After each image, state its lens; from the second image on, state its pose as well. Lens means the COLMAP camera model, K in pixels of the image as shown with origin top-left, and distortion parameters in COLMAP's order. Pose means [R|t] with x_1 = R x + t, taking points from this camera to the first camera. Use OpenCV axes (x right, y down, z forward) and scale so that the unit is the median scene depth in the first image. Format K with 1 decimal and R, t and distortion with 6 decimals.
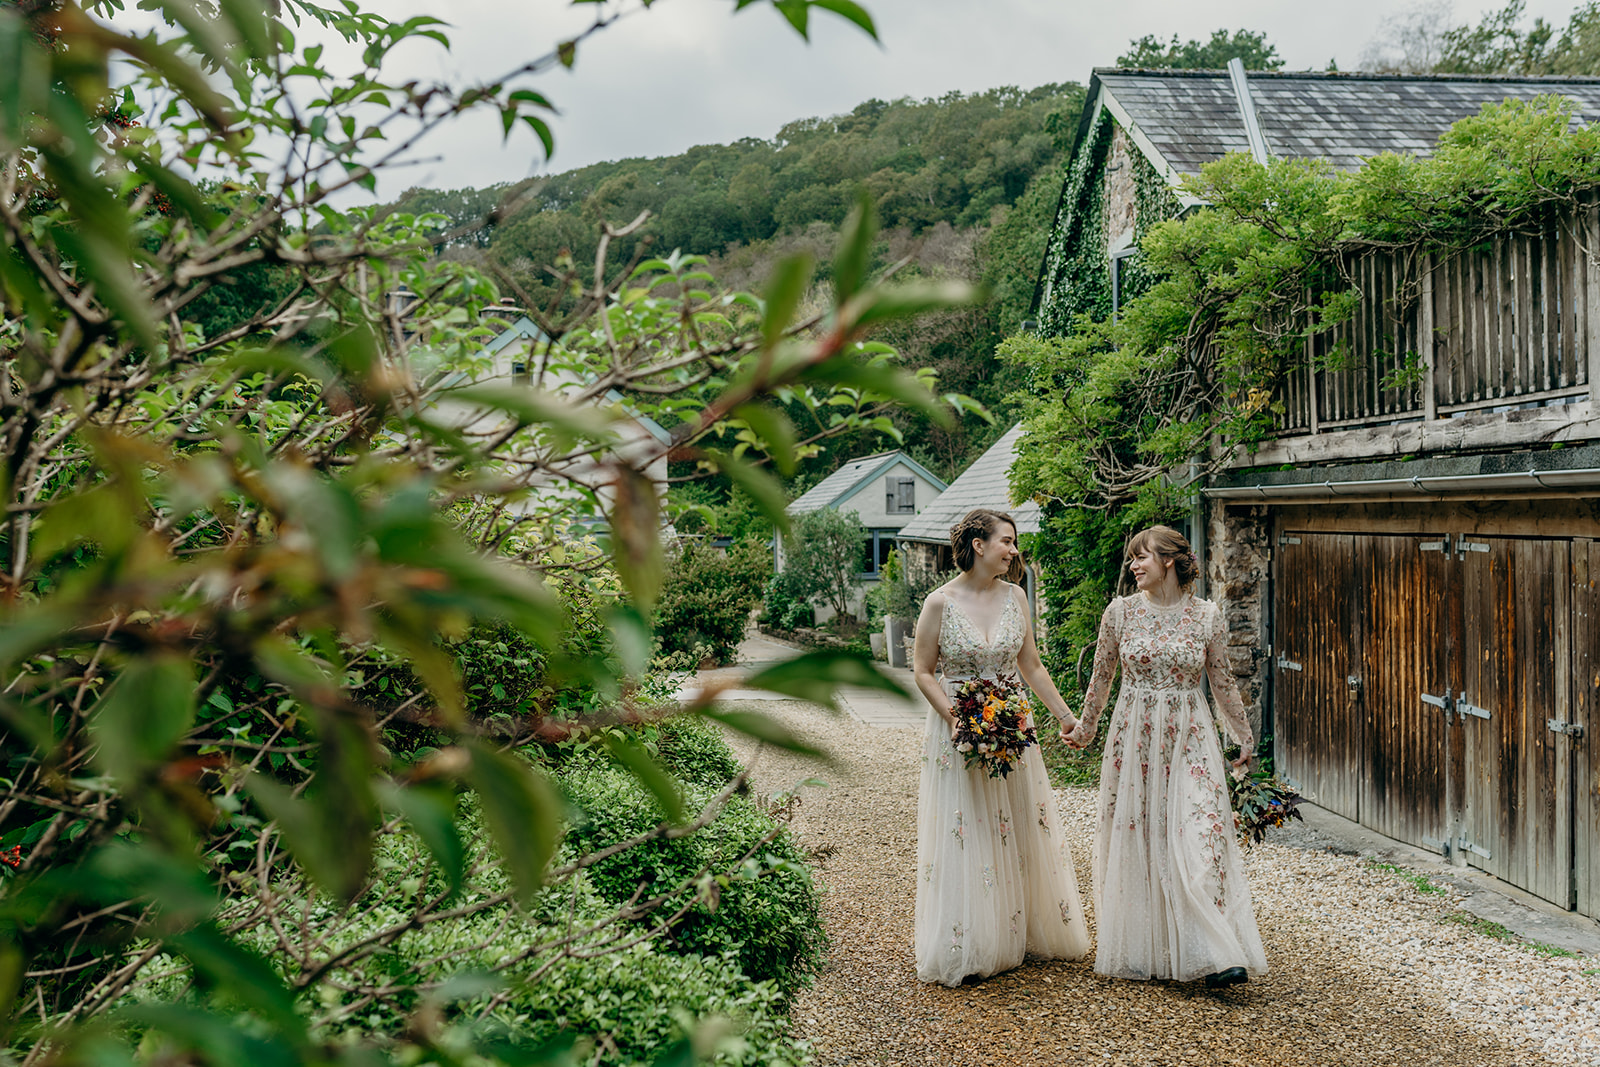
lens RADIAL K [[1608.0, 0, 800.7], [0, 1608.0, 532.4], [0, 0, 1]] dist [-0.016144, 0.000000]
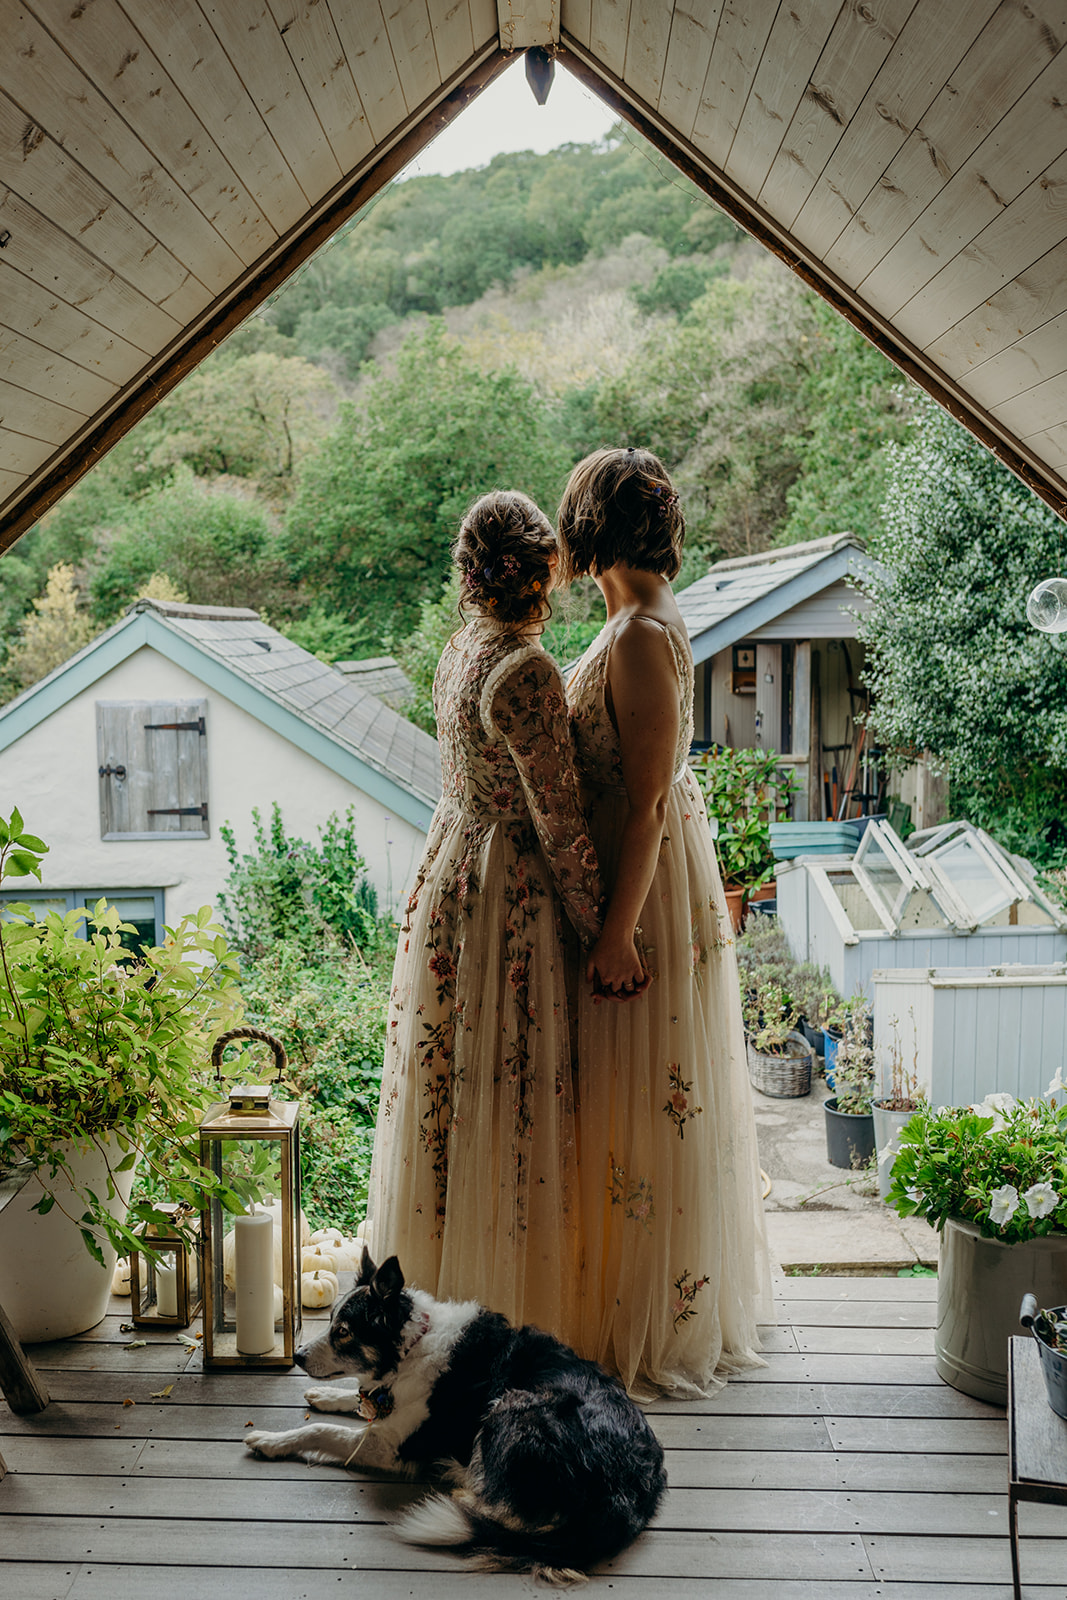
lens RADIAL K [[1608.0, 0, 532.3], [0, 1608.0, 798.4], [0, 0, 1]] dist [-0.016144, 0.000000]
pose [[0.993031, 0.007712, -0.117599, 0.049259], [0.004757, 0.994421, 0.105380, -0.014638], [0.117755, -0.105205, 0.987454, 0.233798]]
